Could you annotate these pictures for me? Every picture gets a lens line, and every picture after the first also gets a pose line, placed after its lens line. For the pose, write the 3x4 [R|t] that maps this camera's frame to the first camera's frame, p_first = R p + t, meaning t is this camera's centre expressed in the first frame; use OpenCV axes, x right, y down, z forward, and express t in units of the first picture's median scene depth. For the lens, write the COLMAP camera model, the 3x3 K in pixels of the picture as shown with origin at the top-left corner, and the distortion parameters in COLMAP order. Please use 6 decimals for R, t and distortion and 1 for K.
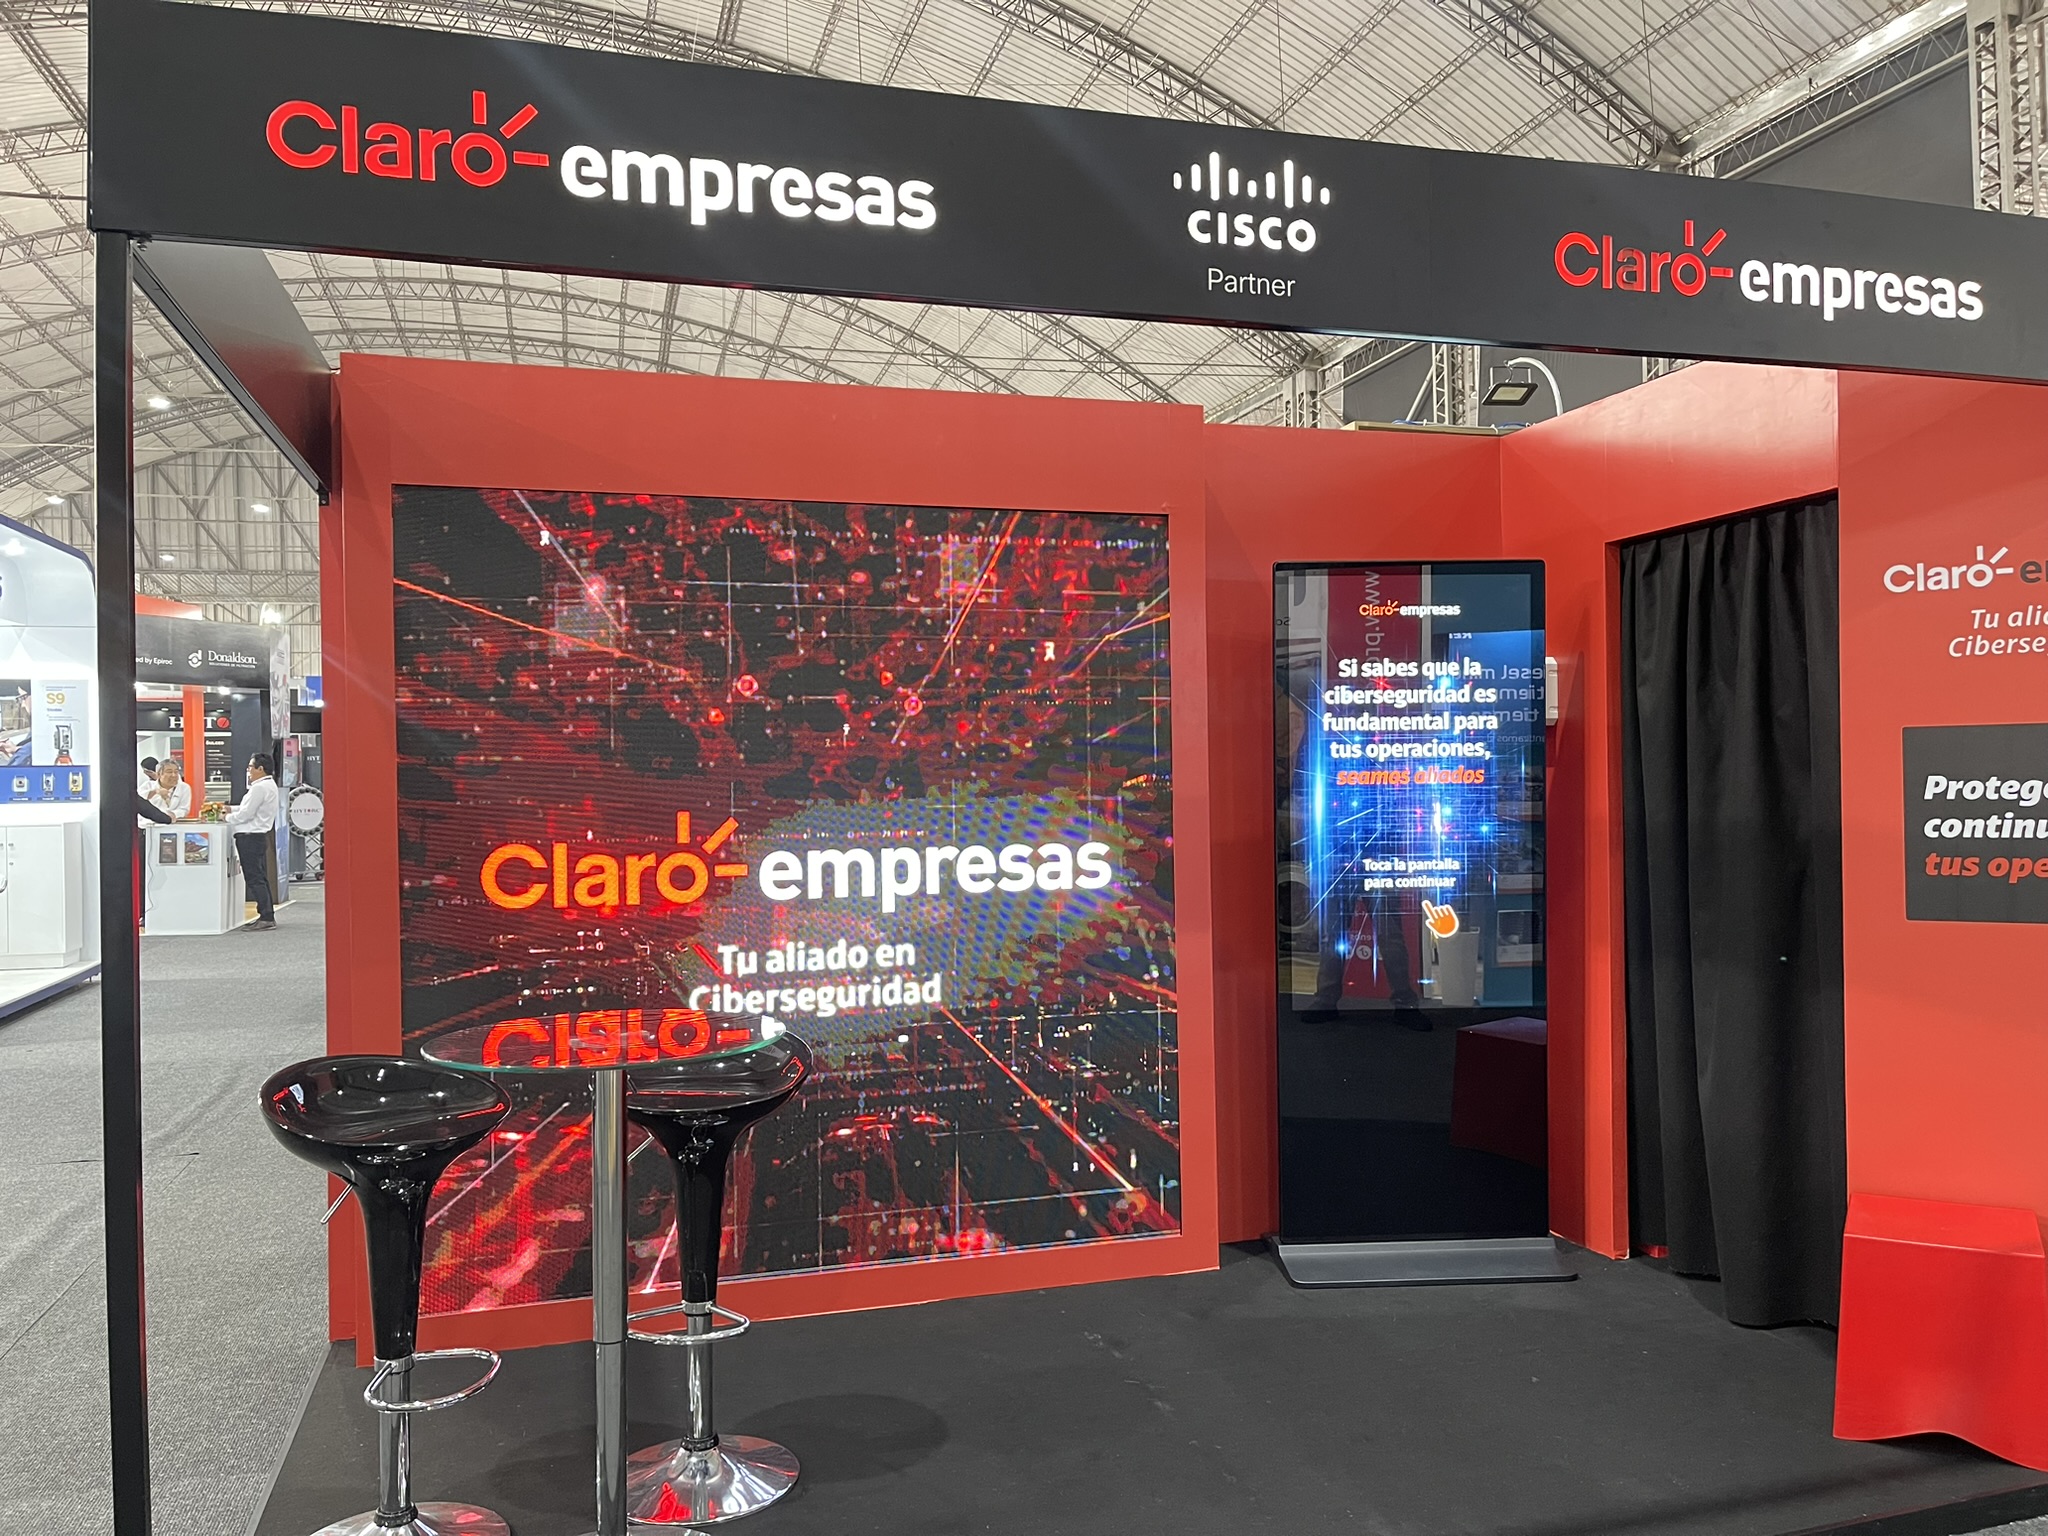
lens RADIAL K [[1568.0, 0, 1014.0], [0, 1568.0, 750.3], [0, 0, 1]] dist [0.066293, -0.079976]
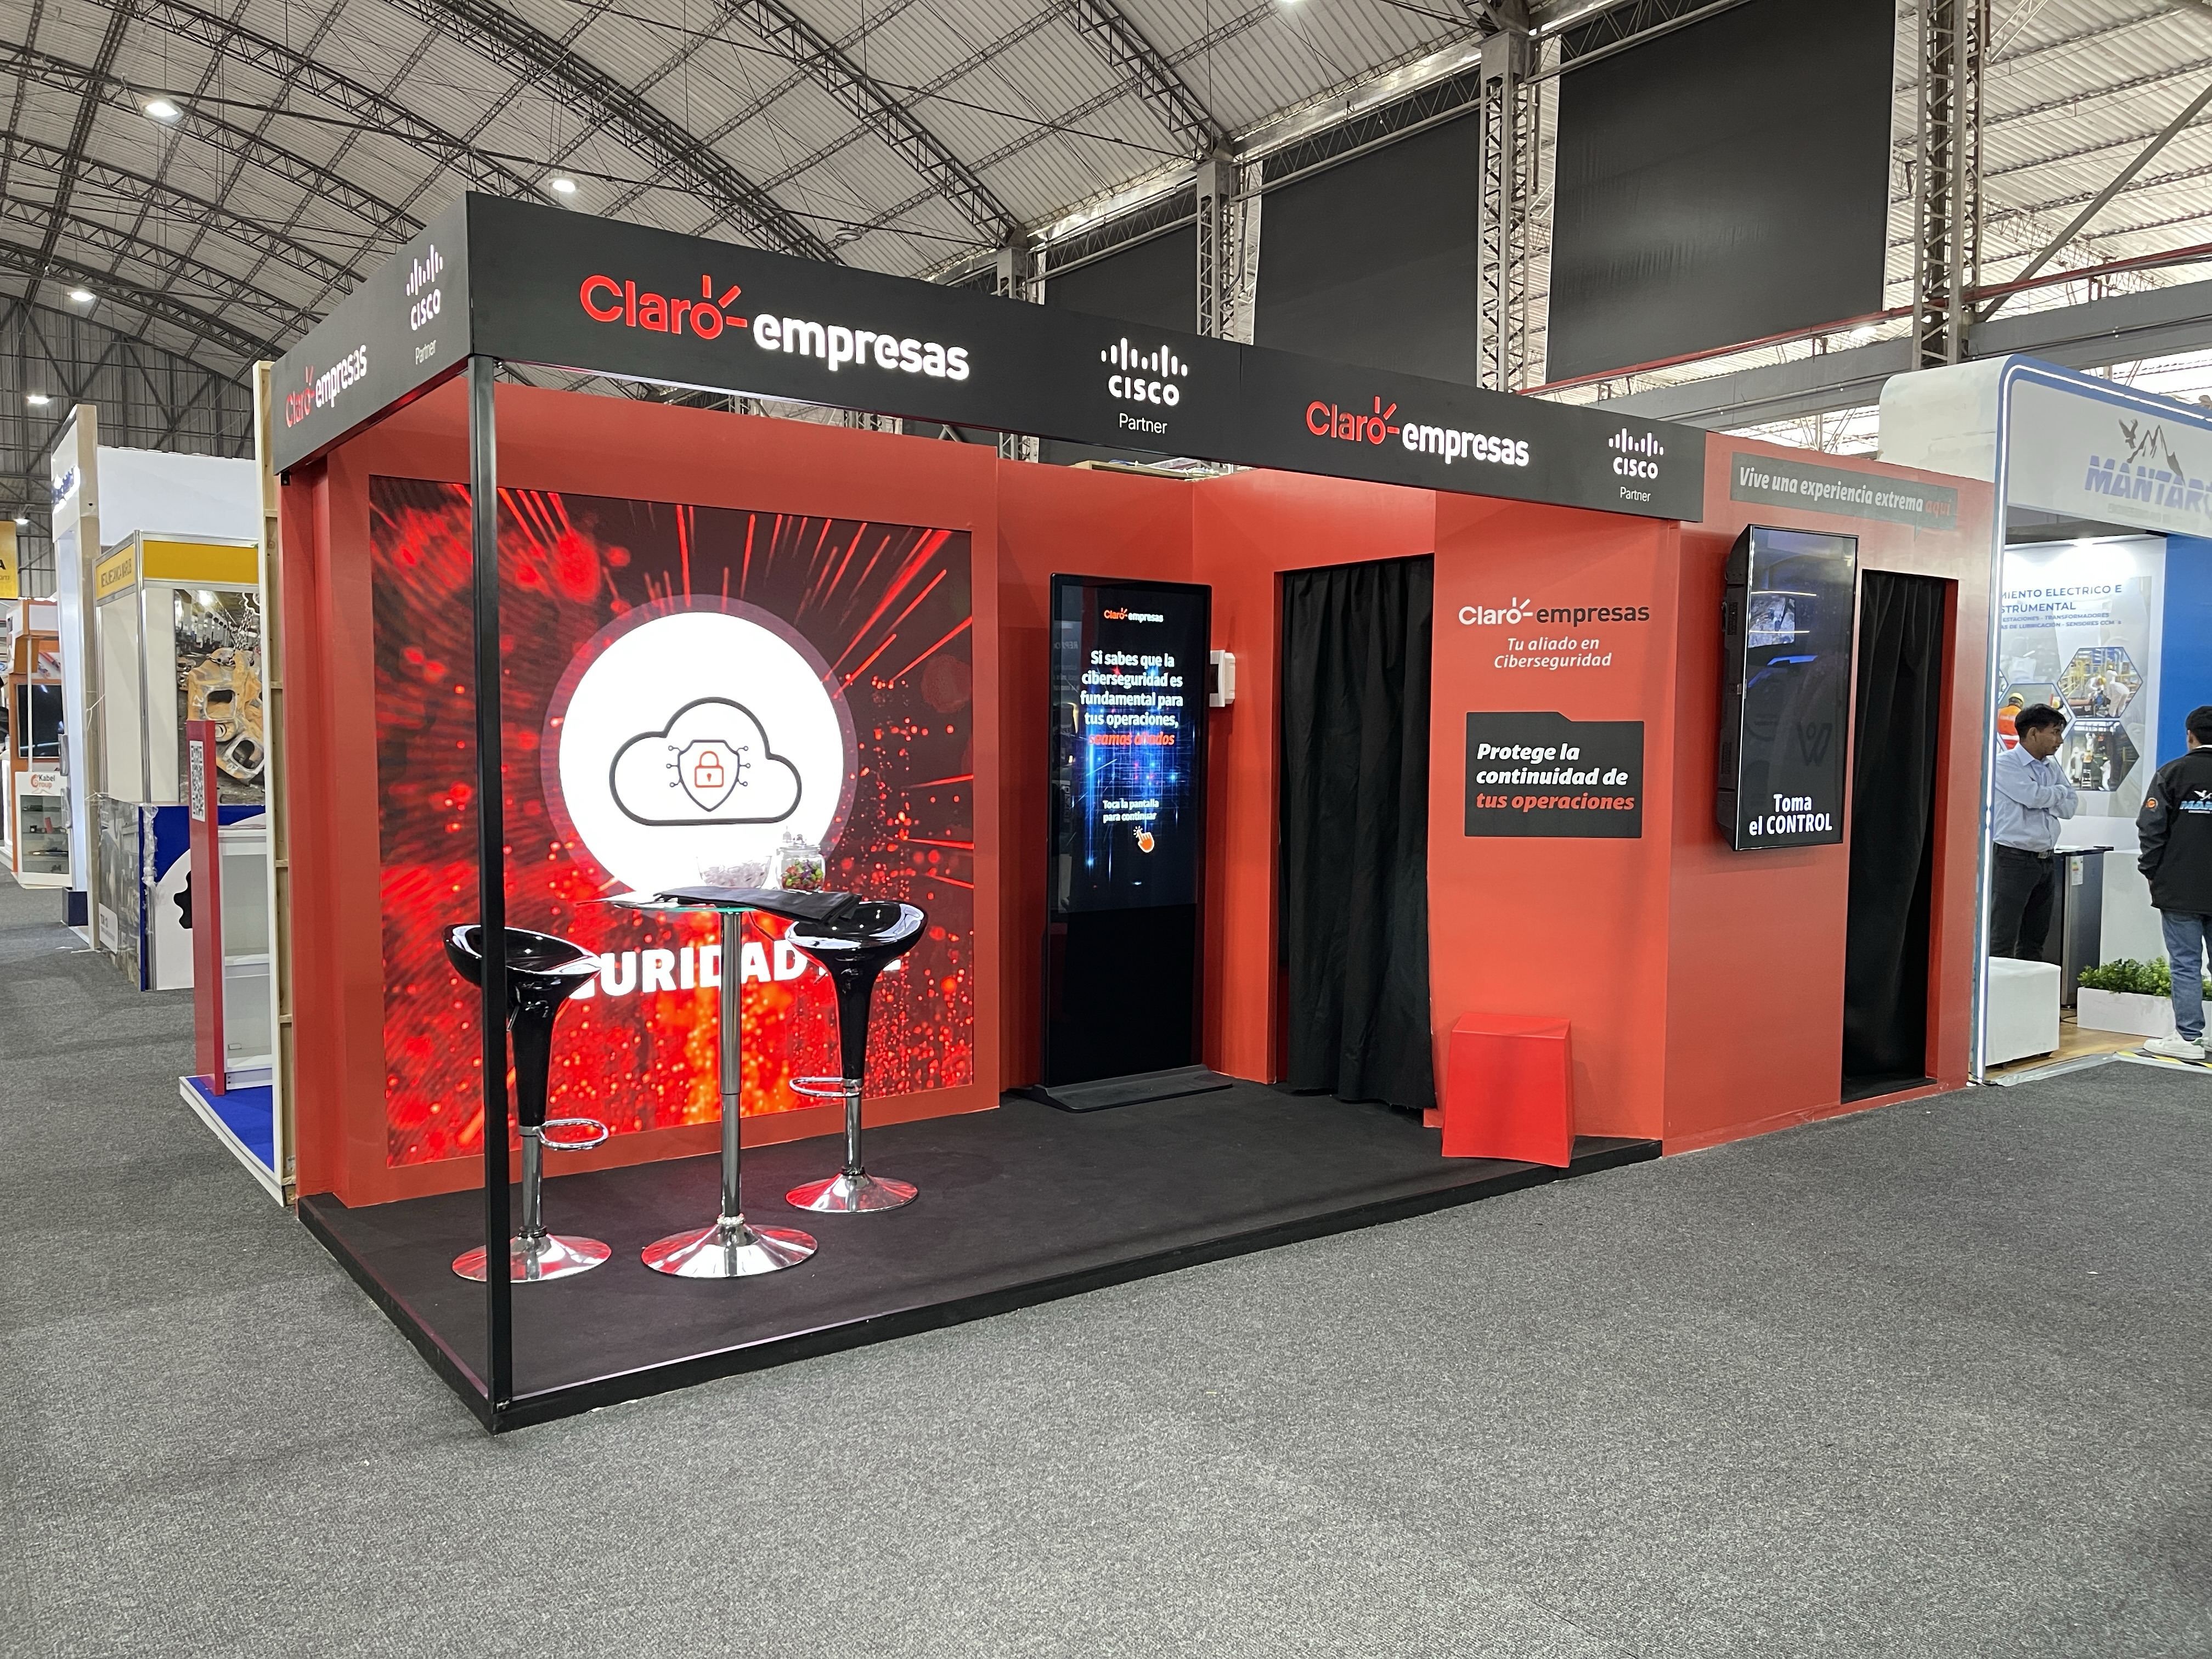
lens RADIAL K [[1693.5, 0, 1101.1], [0, 1693.5, 817.7], [0, 0, 1]] dist [0.066293, -0.079976]
pose [[0.941464, 0.002854, 0.337101, -0.344111], [-0.022865, 0.998202, 0.055408, 0.004421], [-0.336337, -0.059873, 0.939837, -0.456770]]
